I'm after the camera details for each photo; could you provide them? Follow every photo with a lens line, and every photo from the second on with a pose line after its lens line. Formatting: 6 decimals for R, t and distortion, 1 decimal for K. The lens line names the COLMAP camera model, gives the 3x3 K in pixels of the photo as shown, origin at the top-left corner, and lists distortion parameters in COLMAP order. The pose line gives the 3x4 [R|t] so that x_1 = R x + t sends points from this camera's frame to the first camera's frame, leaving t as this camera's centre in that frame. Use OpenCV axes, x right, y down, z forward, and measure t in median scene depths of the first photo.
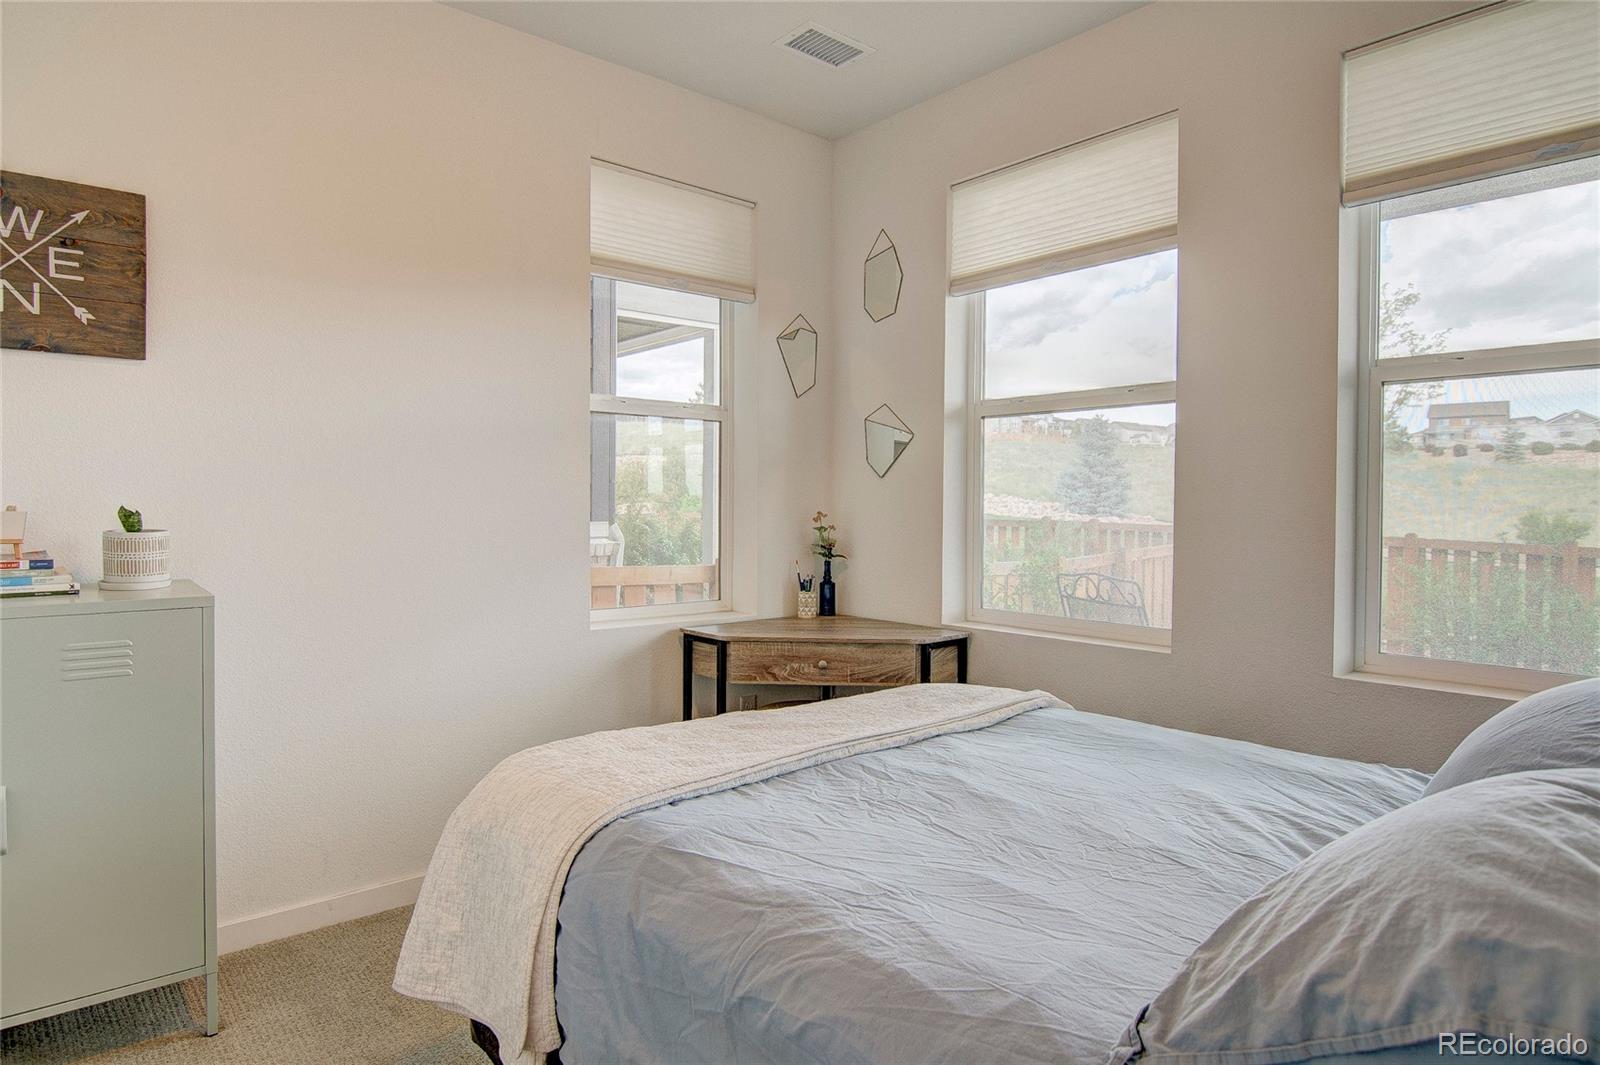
lens RADIAL K [[929.6, 0, 796.4], [0, 929.6, 527.8], [0, 0, 1]] dist [0.022669, 0.000286]
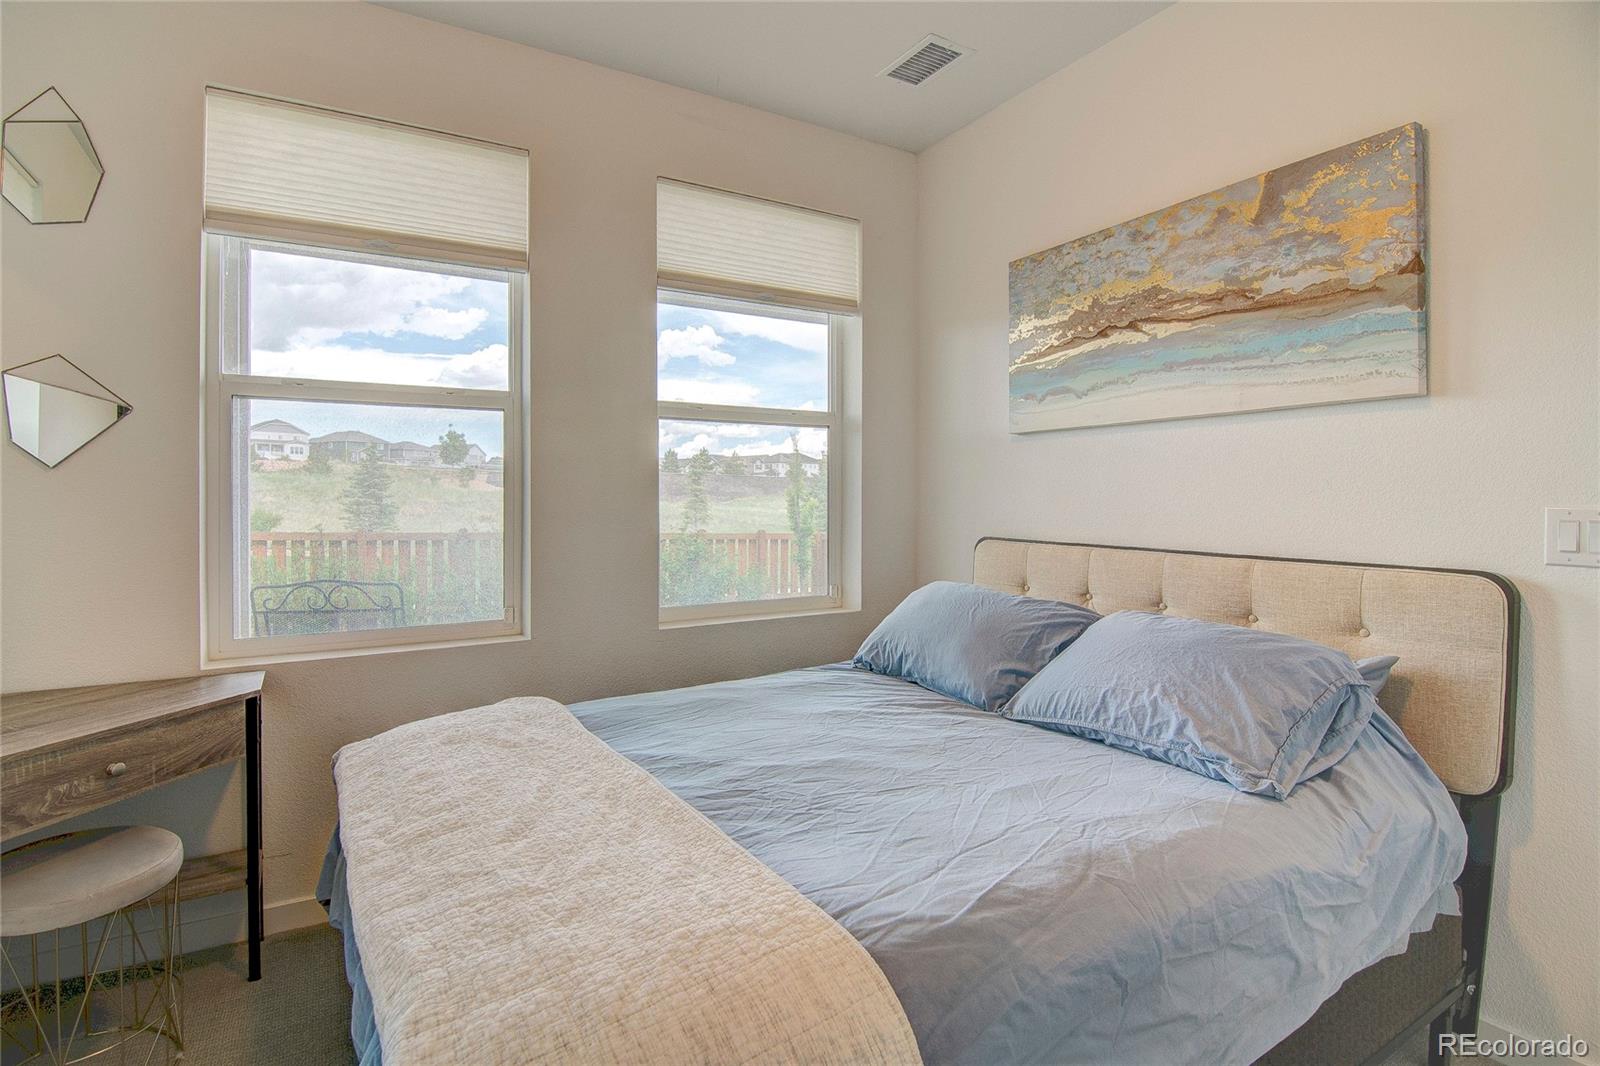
lens RADIAL K [[770.5, 0, 794.4], [0, 770.5, 520.6], [0, 0, 1]] dist [-0.015731, -0.001803]
pose [[0.175758, -0.026987, 0.984063, -0.680760], [0.031484, 0.999267, 0.021781, -0.026627], [-0.983930, 0.027154, 0.176479, 0.823524]]
